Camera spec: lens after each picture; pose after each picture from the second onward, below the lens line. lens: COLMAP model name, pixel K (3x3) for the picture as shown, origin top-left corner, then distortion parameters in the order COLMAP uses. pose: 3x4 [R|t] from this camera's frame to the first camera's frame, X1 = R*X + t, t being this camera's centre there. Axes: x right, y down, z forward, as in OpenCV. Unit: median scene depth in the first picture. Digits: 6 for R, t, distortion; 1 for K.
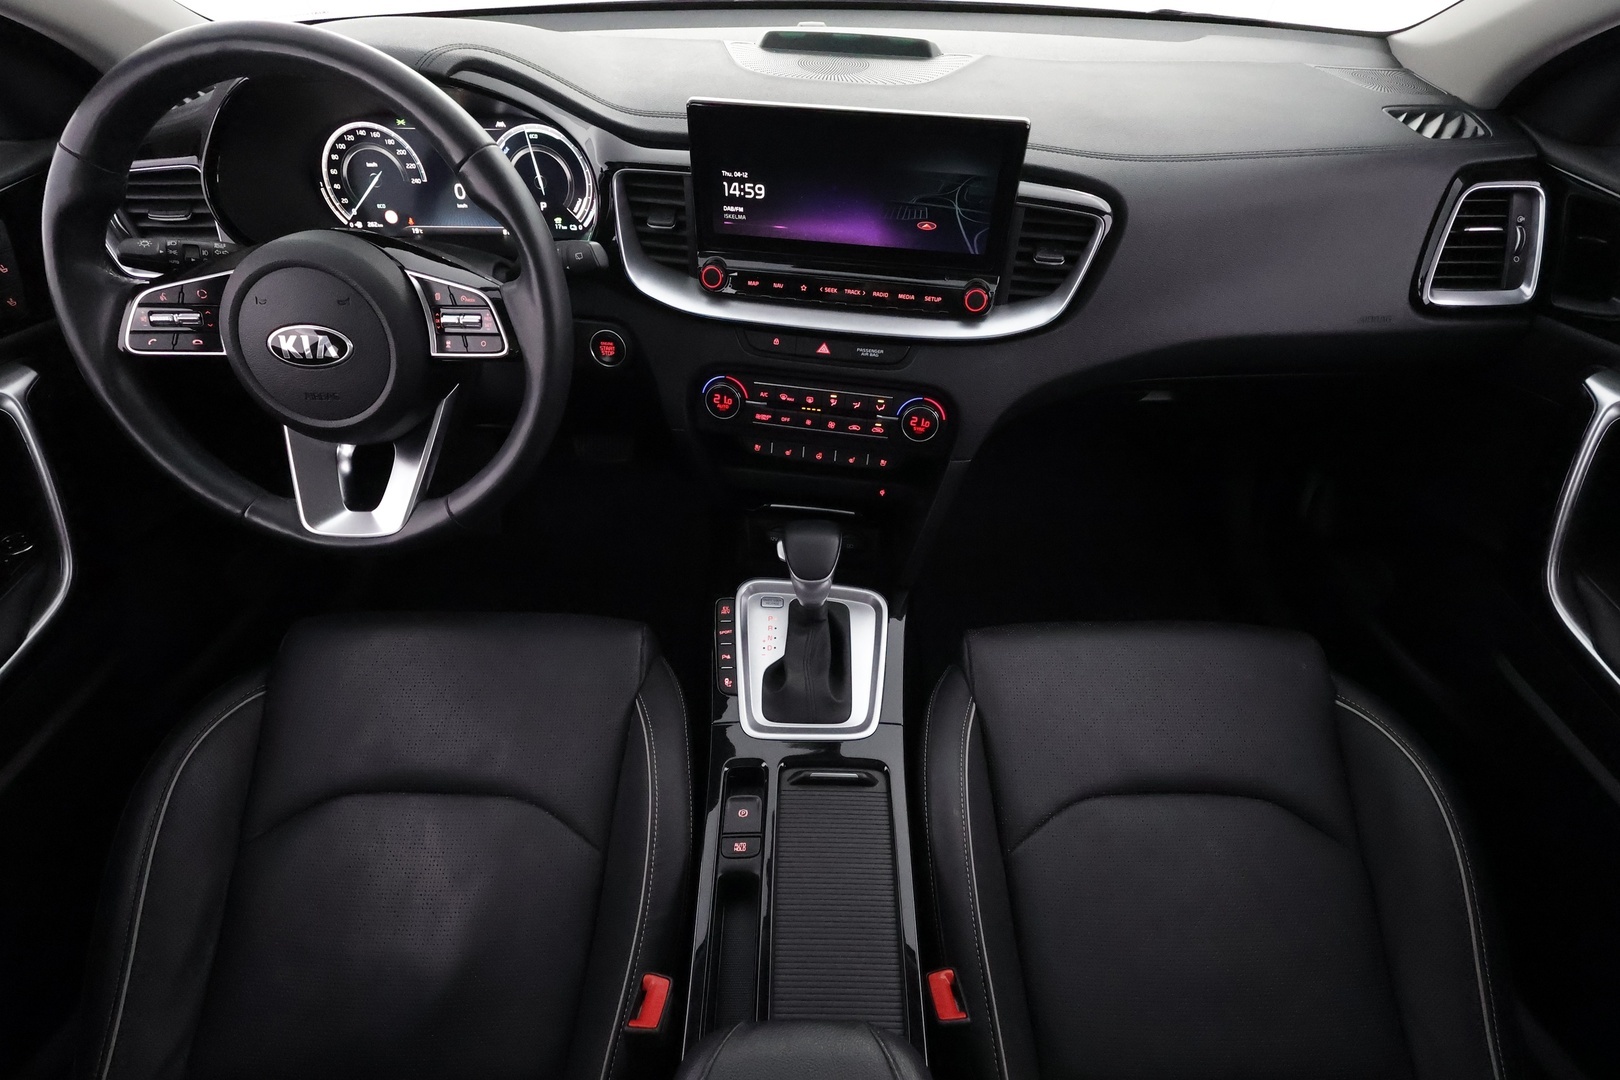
lens RADIAL K [[742.7, 0, 810.0], [0, 742.7, 540.0], [0, 0, 1]] dist [-0.001080, -0.000850]
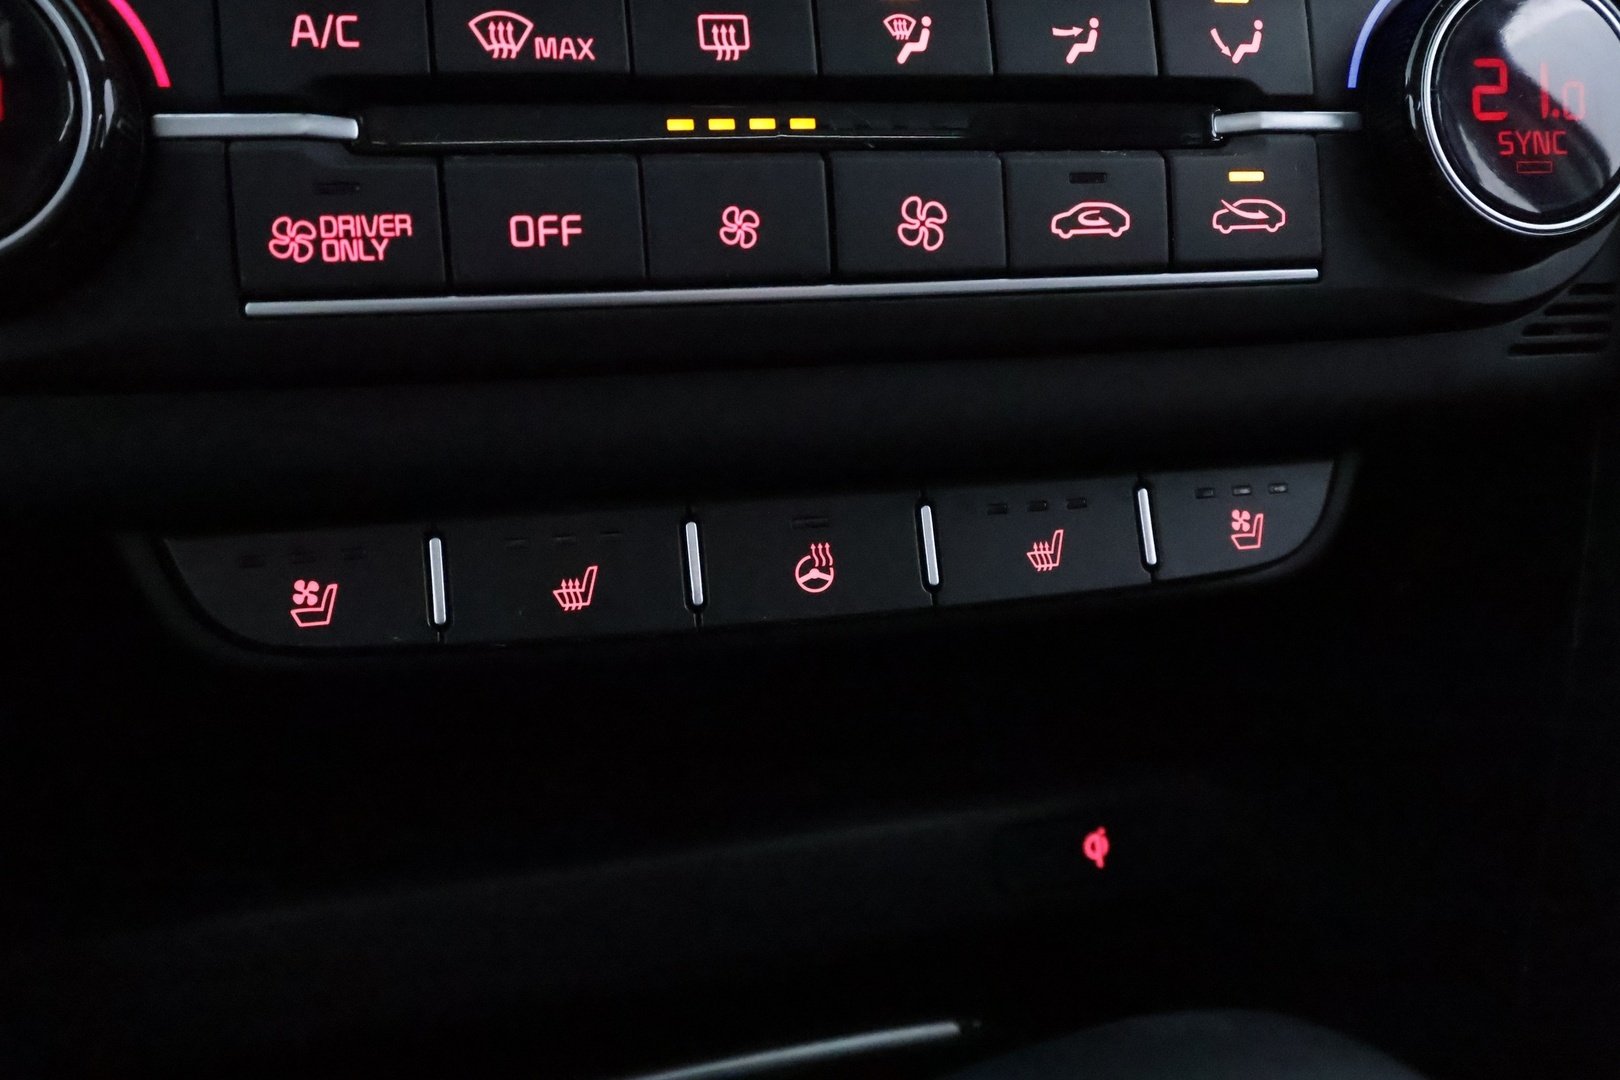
lens RADIAL K [[1287.4, 0, 810.0], [0, 1287.4, 540.0], [0, 0, 1]] dist [-0.004666, 0.008928]
pose [[0.920243, -0.137934, 0.366235, -0.076239], [0.294708, 0.859984, -0.416623, -0.023145], [-0.257490, 0.491326, 0.832044, 0.850306]]
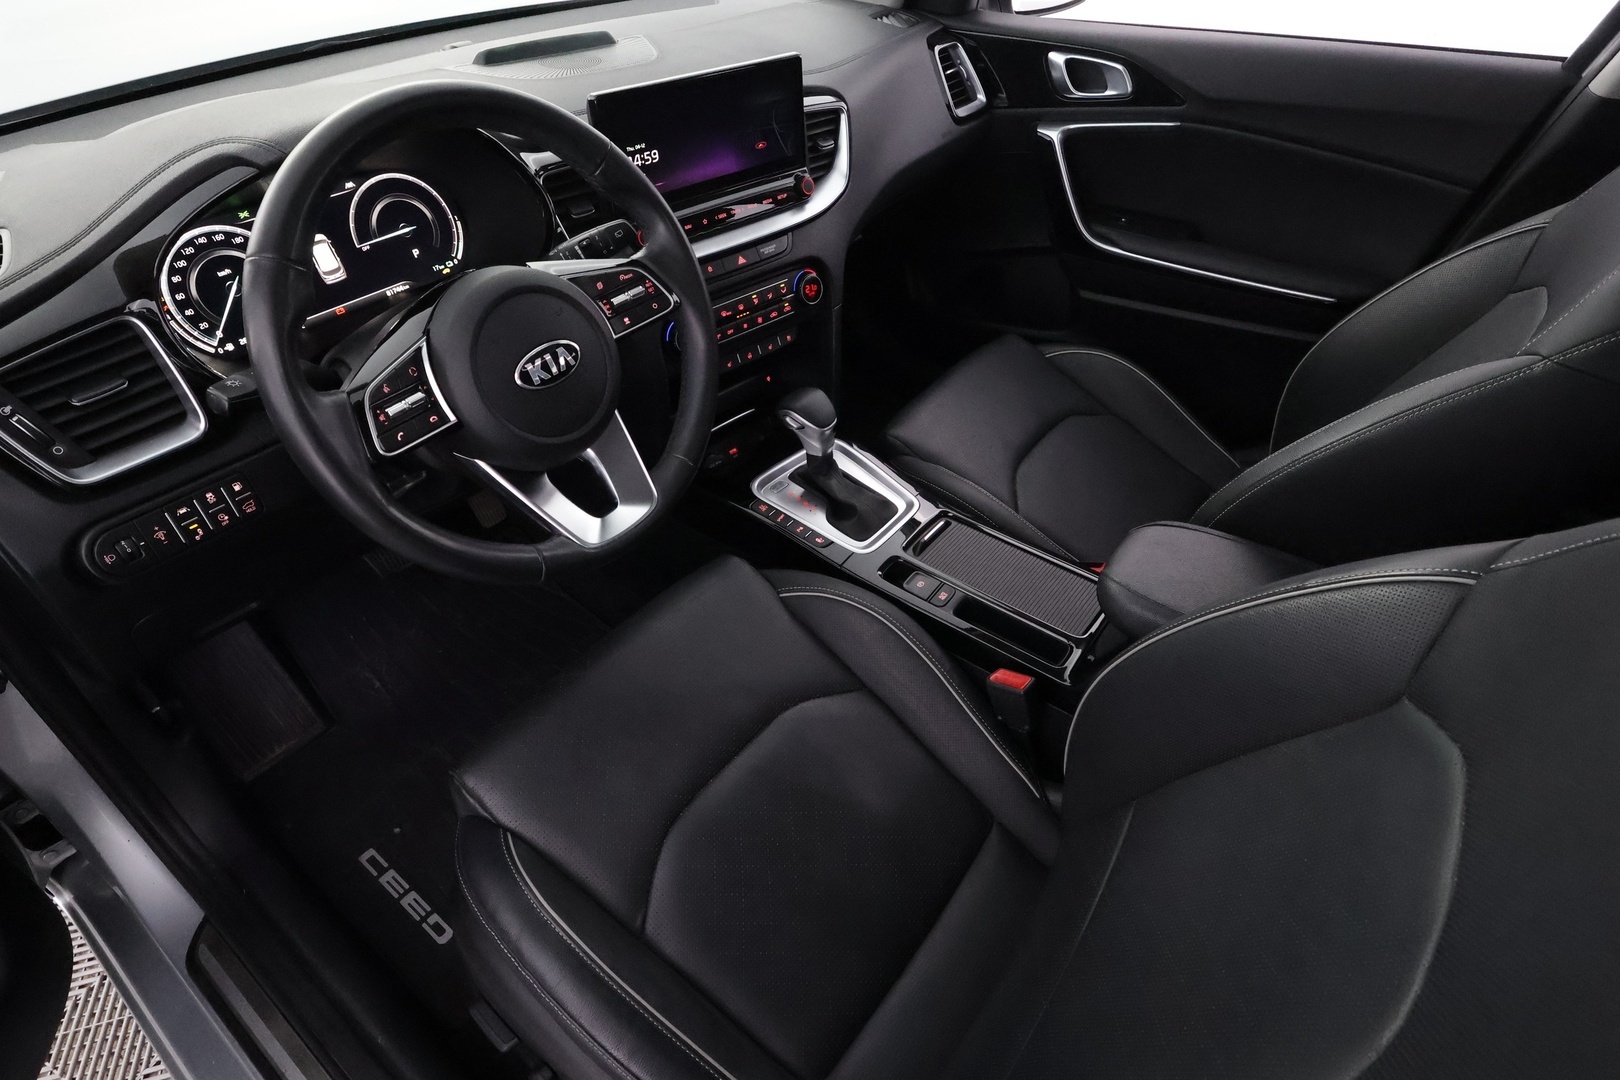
lens RADIAL K [[851.8, 0, 810.0], [0, 851.8, 540.0], [0, 0, 1]] dist [-0.003049, 0.000018]
pose [[0.600147, -0.530431, 0.598720, -0.964781], [0.568734, 0.809297, 0.146900, -0.019601], [-0.562463, 0.252351, 0.787372, -0.070424]]
